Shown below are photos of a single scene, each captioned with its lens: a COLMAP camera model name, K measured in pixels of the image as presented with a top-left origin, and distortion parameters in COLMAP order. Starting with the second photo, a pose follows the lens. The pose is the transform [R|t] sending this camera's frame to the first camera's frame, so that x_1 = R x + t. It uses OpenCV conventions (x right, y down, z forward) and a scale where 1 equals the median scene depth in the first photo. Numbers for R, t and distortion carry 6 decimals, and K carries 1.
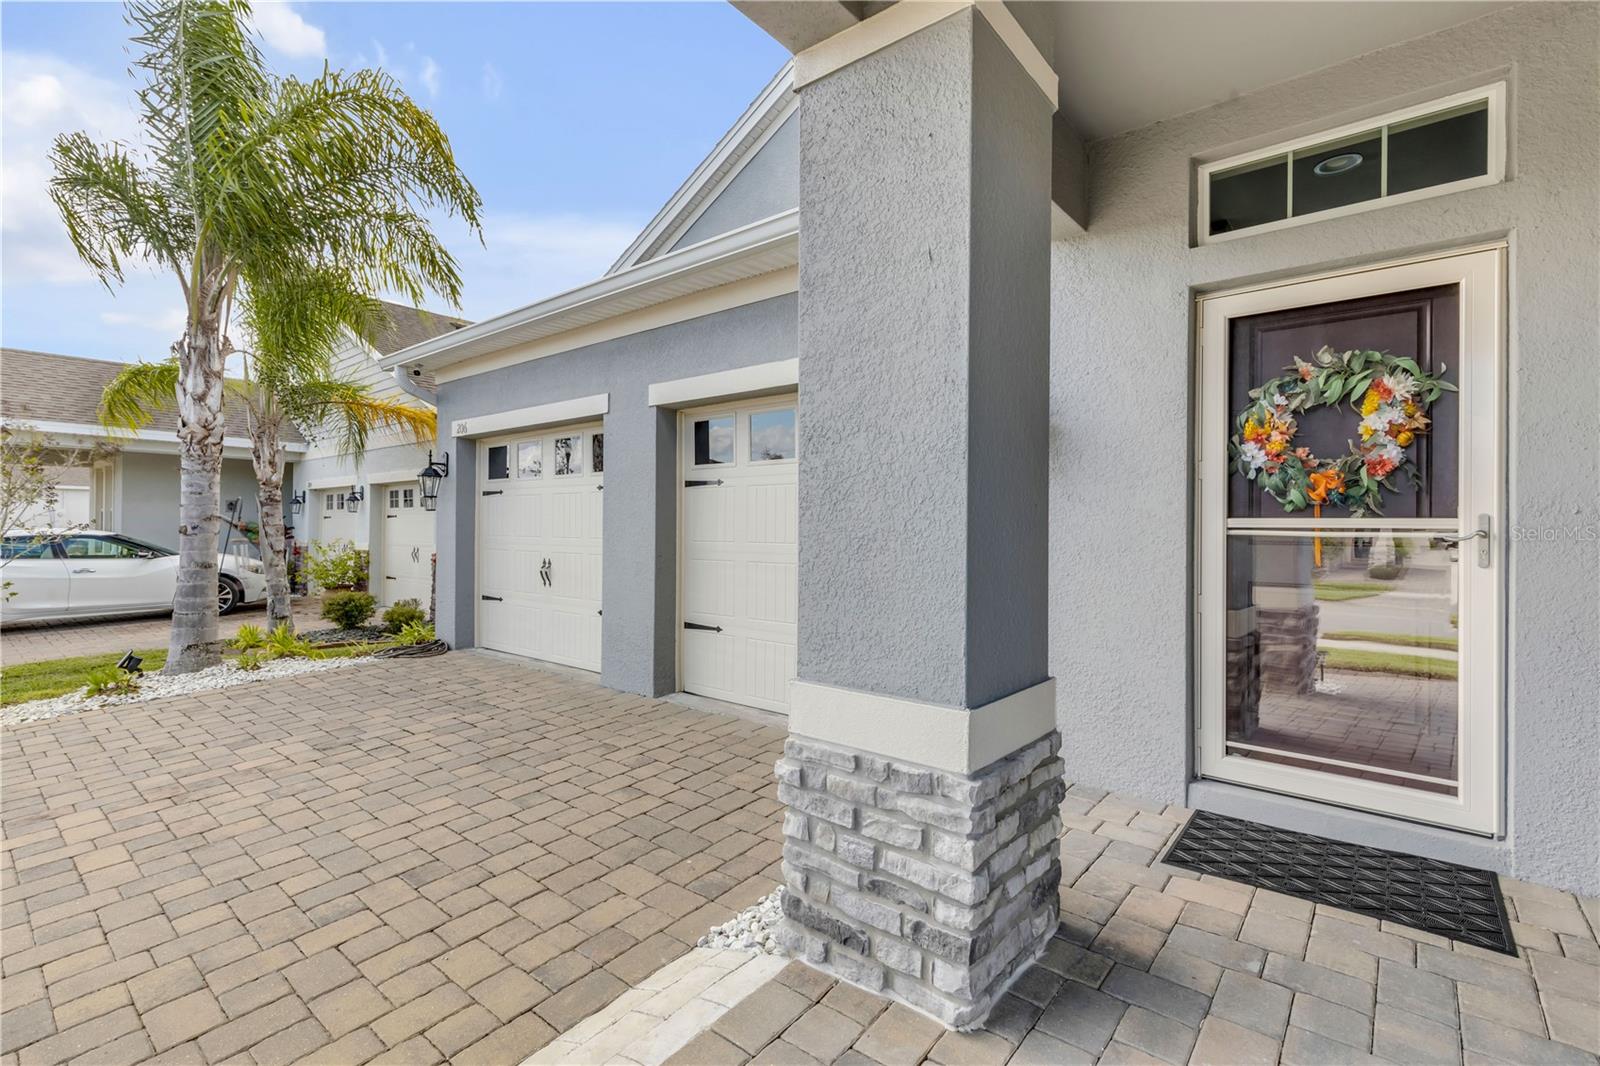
lens RADIAL K [[714.8, 0, 797.3], [0, 714.8, 526.7], [0, 0, 1]] dist [0.002678, 0.000114]
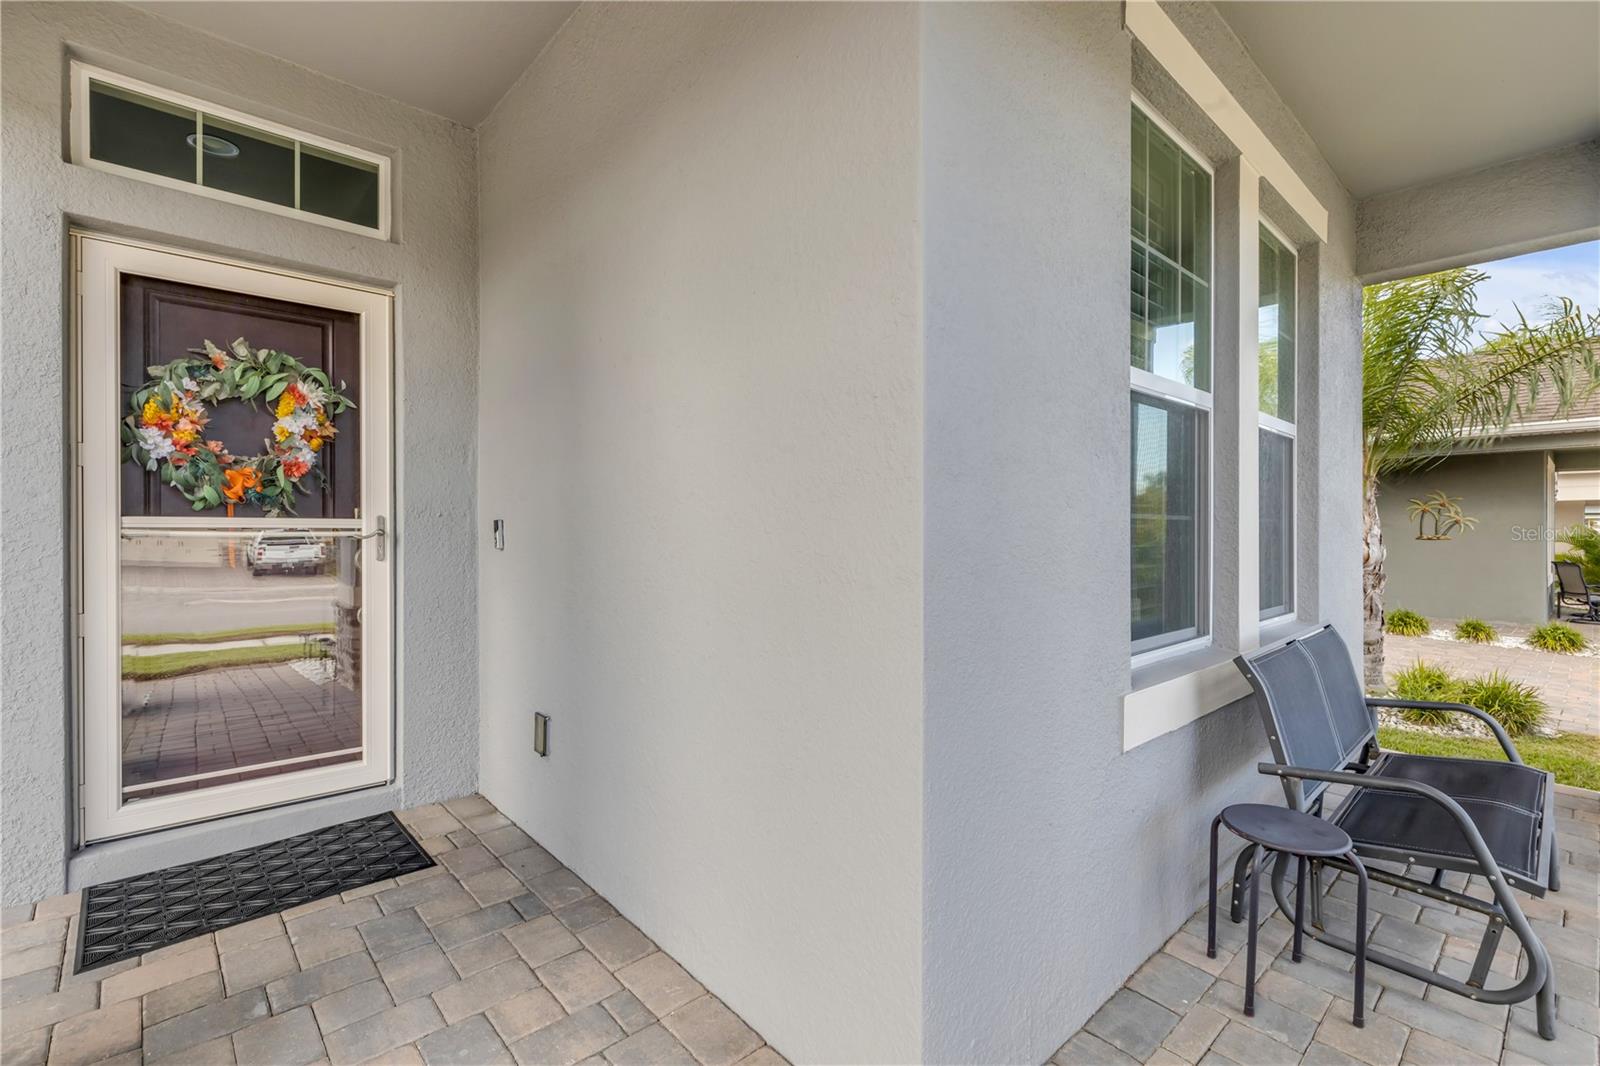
lens RADIAL K [[714.8, 0, 797.2], [0, 714.8, 532.6], [0, 0, 1]] dist [0.002678, 0.000114]
pose [[0.153570, -0.011438, 0.988072, -0.102326], [0.000020, 0.999933, 0.011572, -0.003012], [-0.988138, -0.001758, 0.153560, 0.123394]]
